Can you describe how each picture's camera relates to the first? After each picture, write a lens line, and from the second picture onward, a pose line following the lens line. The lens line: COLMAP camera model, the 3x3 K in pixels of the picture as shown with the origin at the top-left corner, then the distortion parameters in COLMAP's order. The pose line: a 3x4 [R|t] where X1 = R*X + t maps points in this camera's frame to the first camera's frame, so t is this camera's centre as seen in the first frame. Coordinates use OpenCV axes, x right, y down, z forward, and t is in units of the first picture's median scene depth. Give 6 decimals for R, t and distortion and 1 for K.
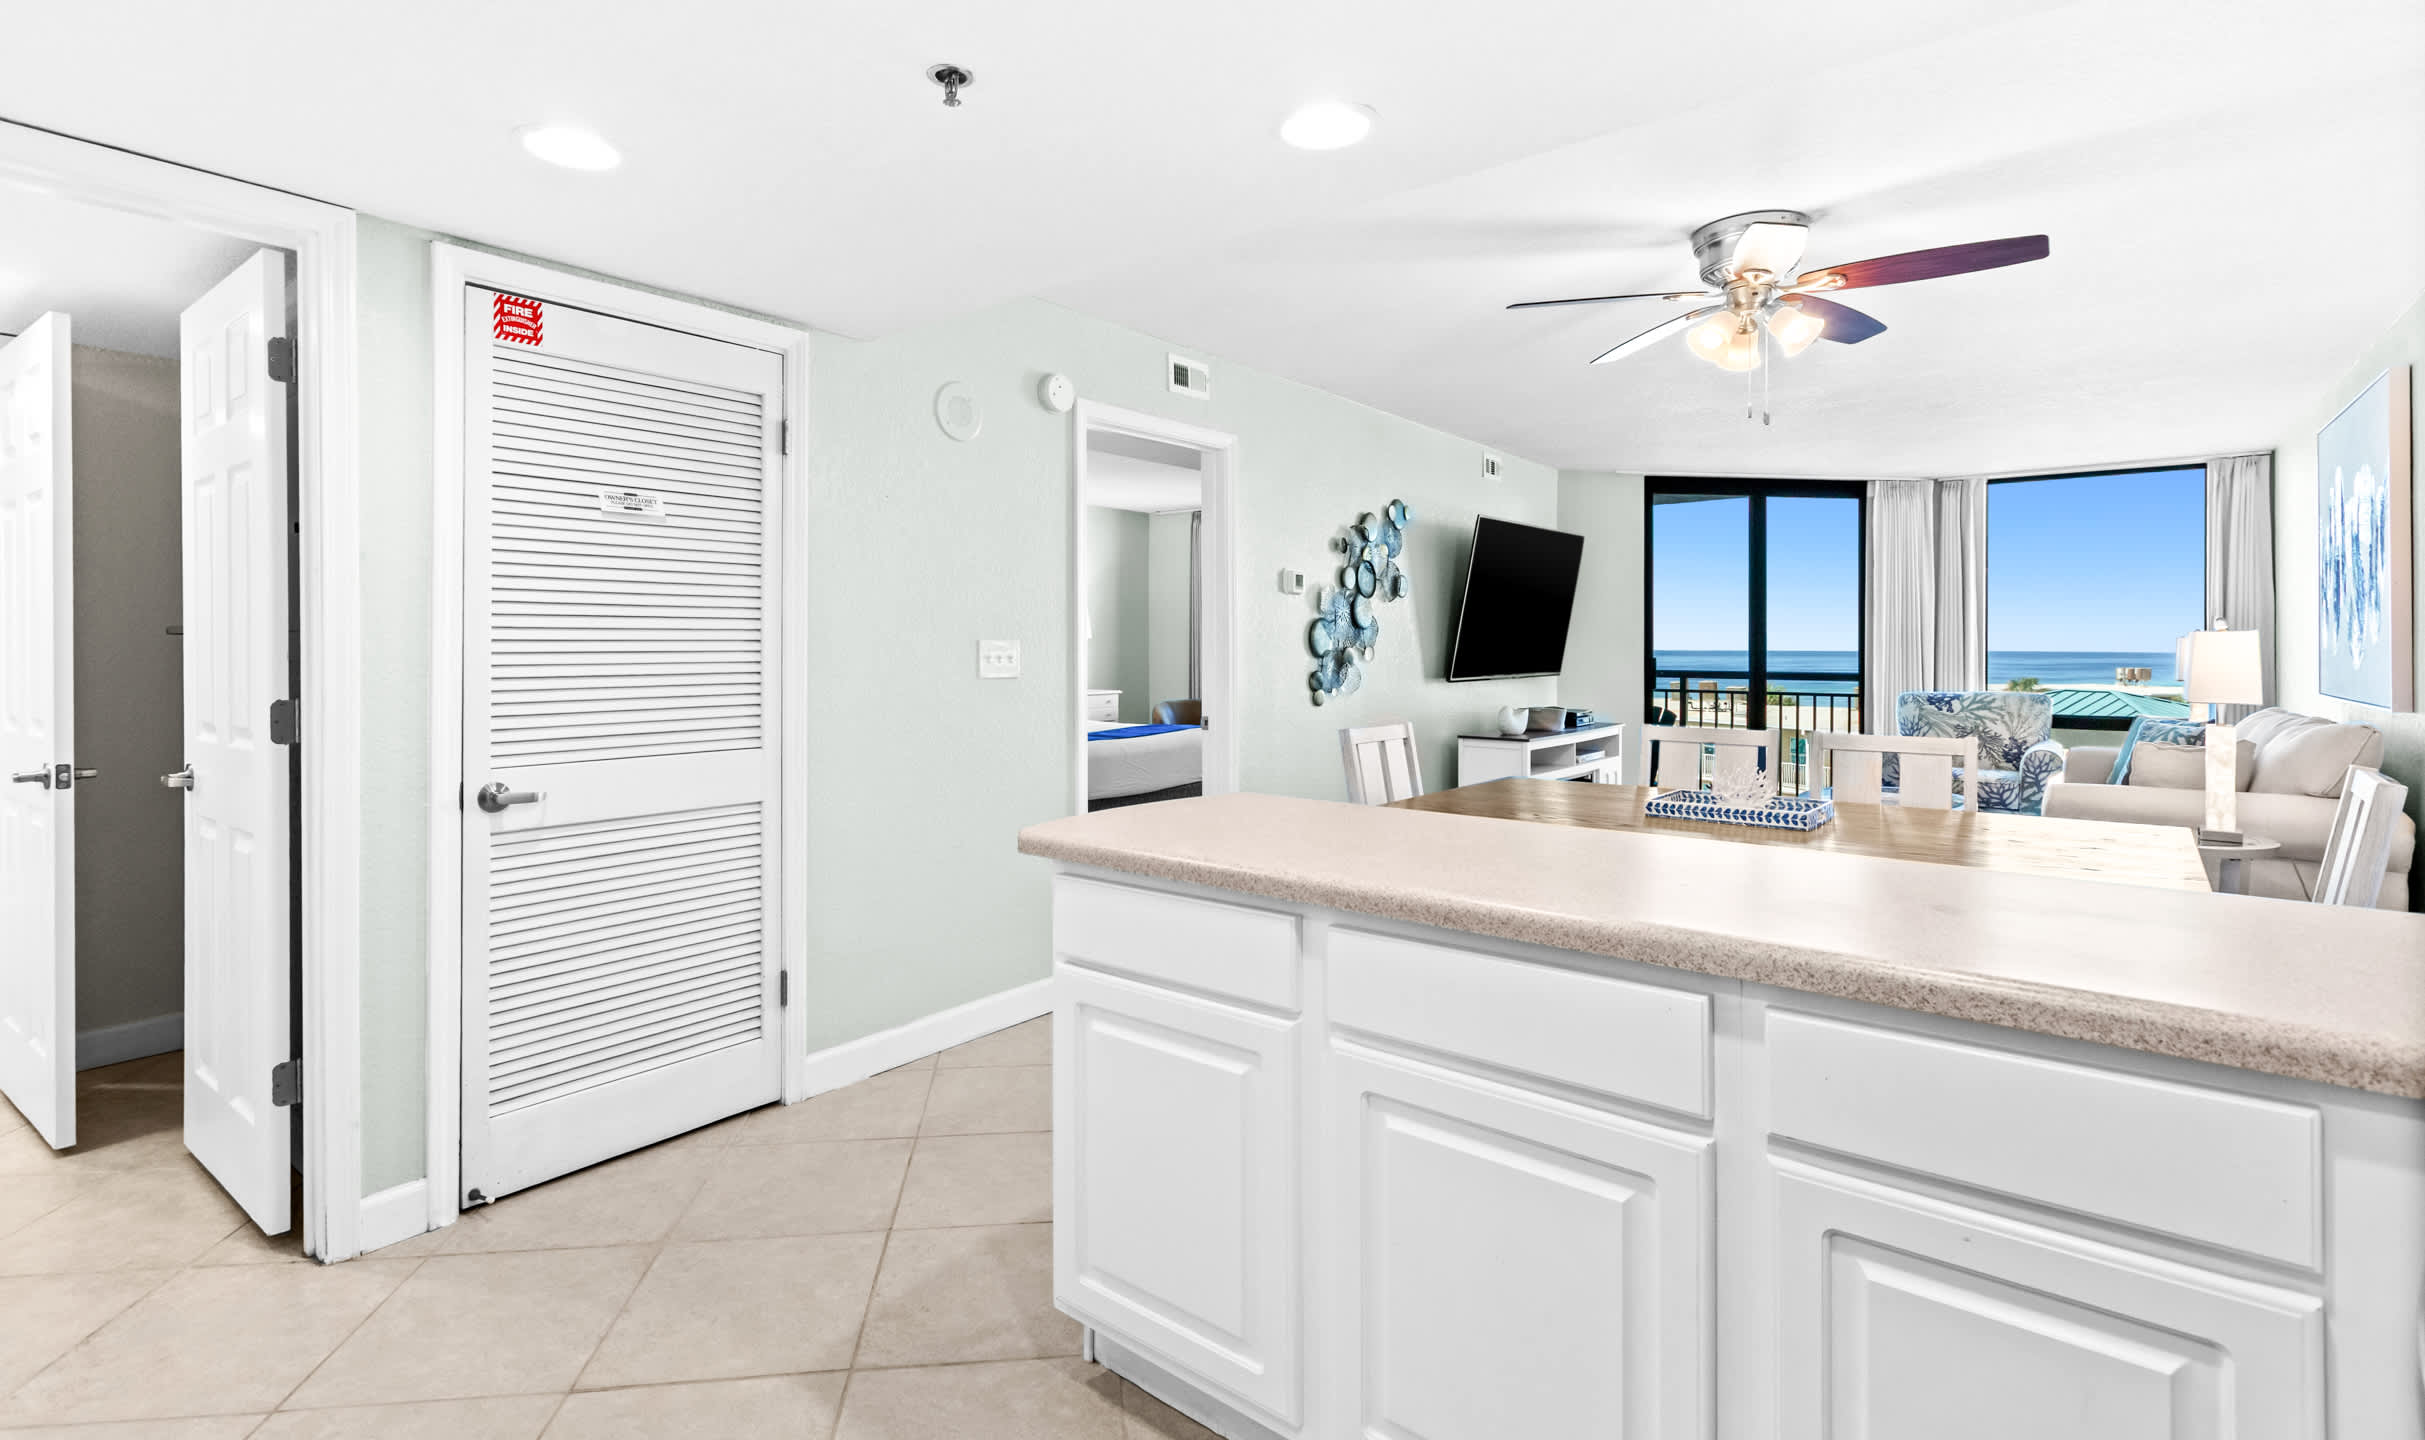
lens RADIAL K [[1124.0, 0, 1176.4], [0, 1124.0, 643.1], [0, 0, 1]] dist [0.001831, 0.000599]
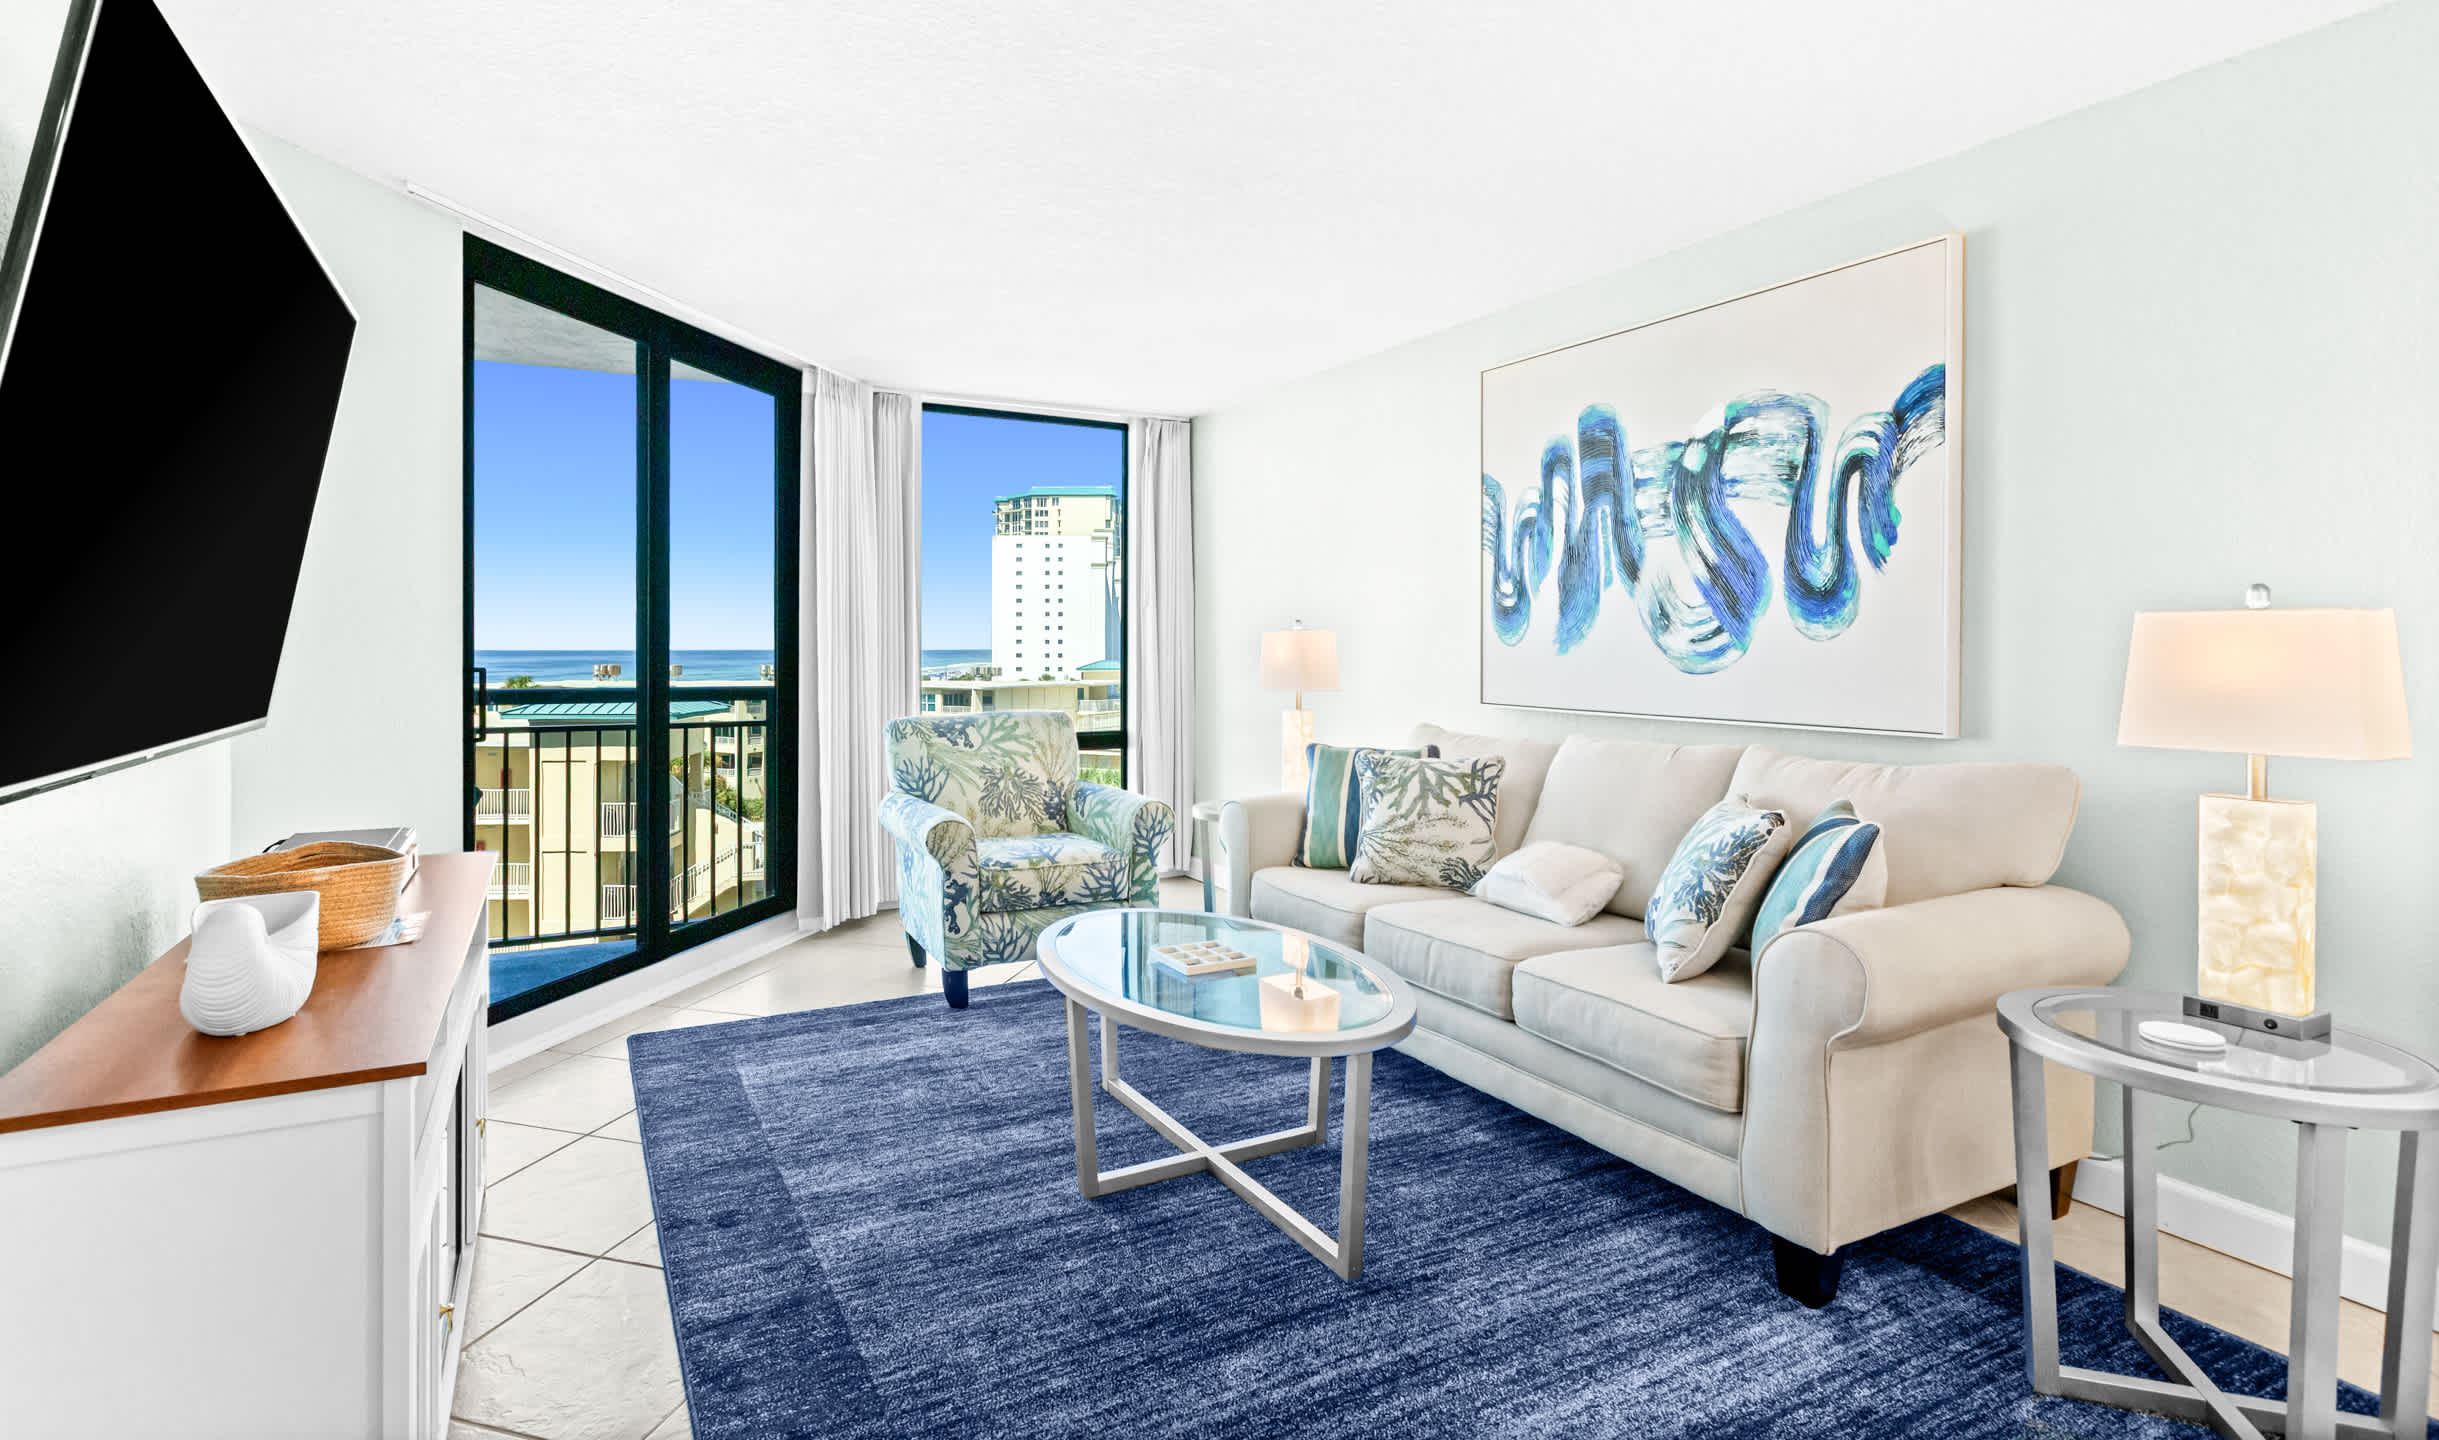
lens RADIAL K [[1154.8, 0, 1162.5], [0, 1154.8, 644.8], [0, 0, 1]] dist [0.000605, 0.000130]
pose [[0.390478, 0.001649, 0.920611, 0.151779], [-0.004130, 0.999991, -0.000039, 0.004016], [-0.920603, -0.003787, 0.390481, 0.725599]]
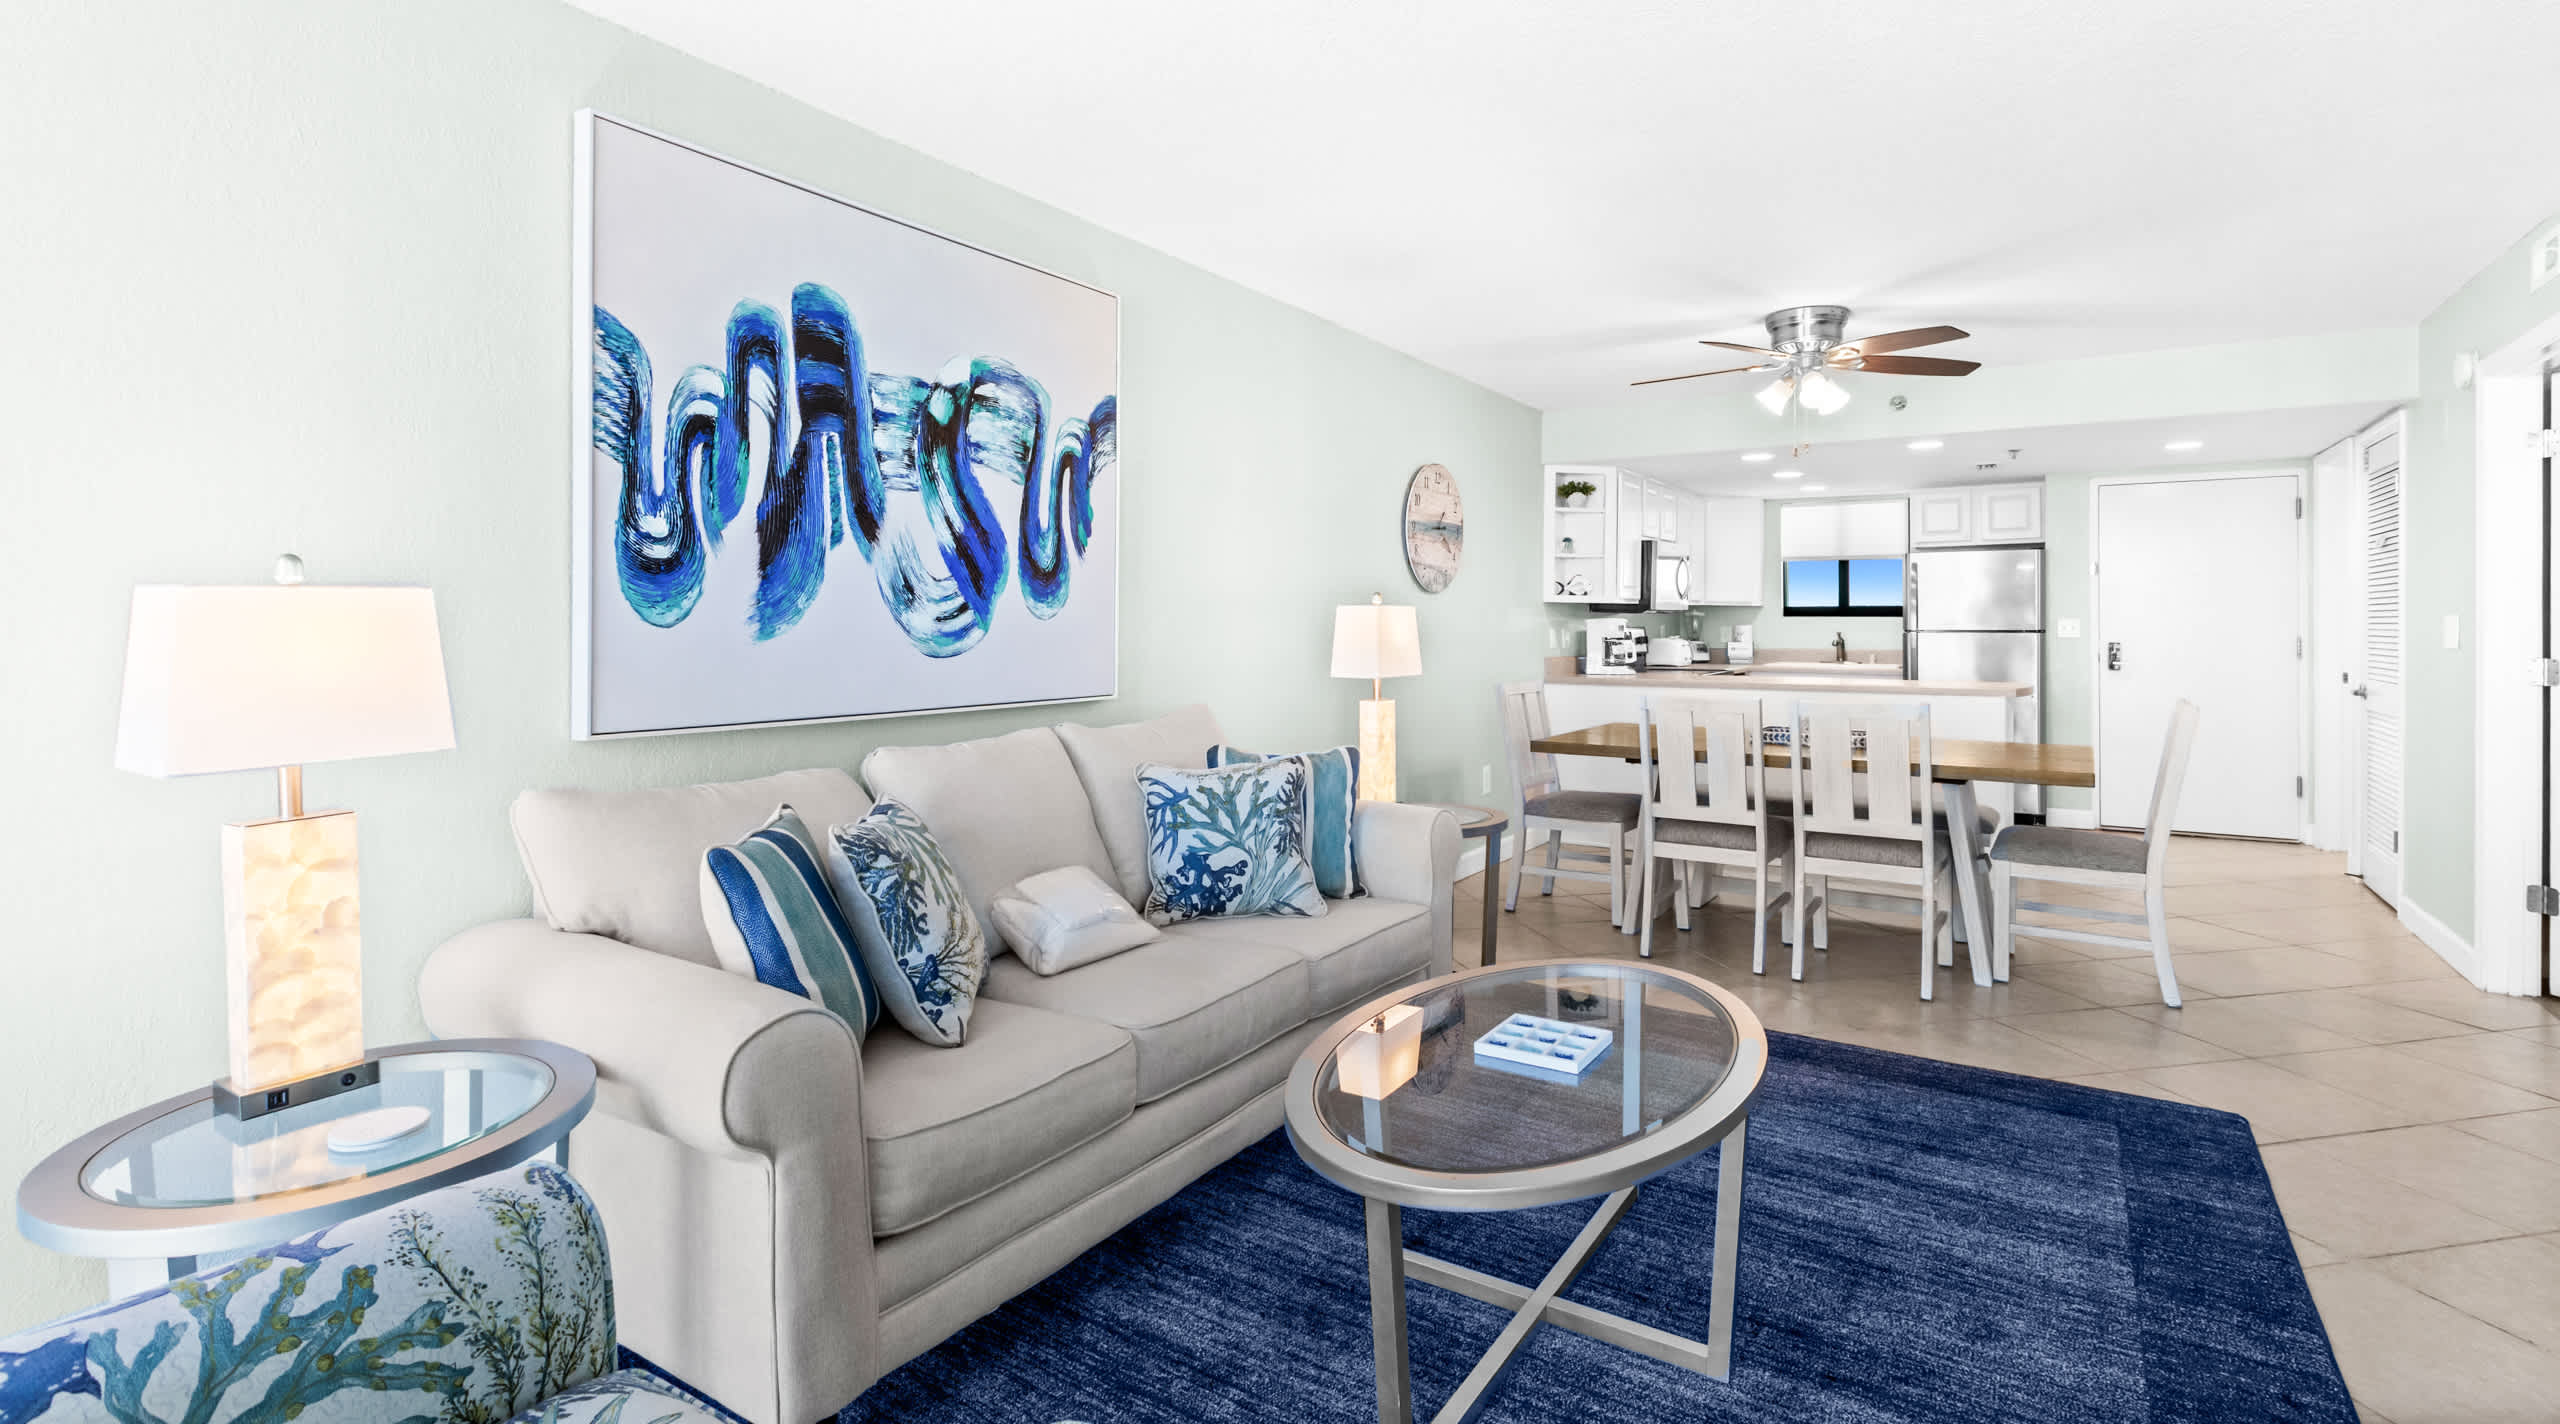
lens RADIAL K [[1221.2, 0, 1271.1], [0, 1221.2, 618.7], [0, 0, 1]] dist [-0.002920, 0.000727]
pose [[-0.994006, 0.000265, -0.109325, 0.662290], [0.000631, 0.999994, -0.003314, 0.002616], [0.109323, -0.003363, -0.994001, 1.205712]]
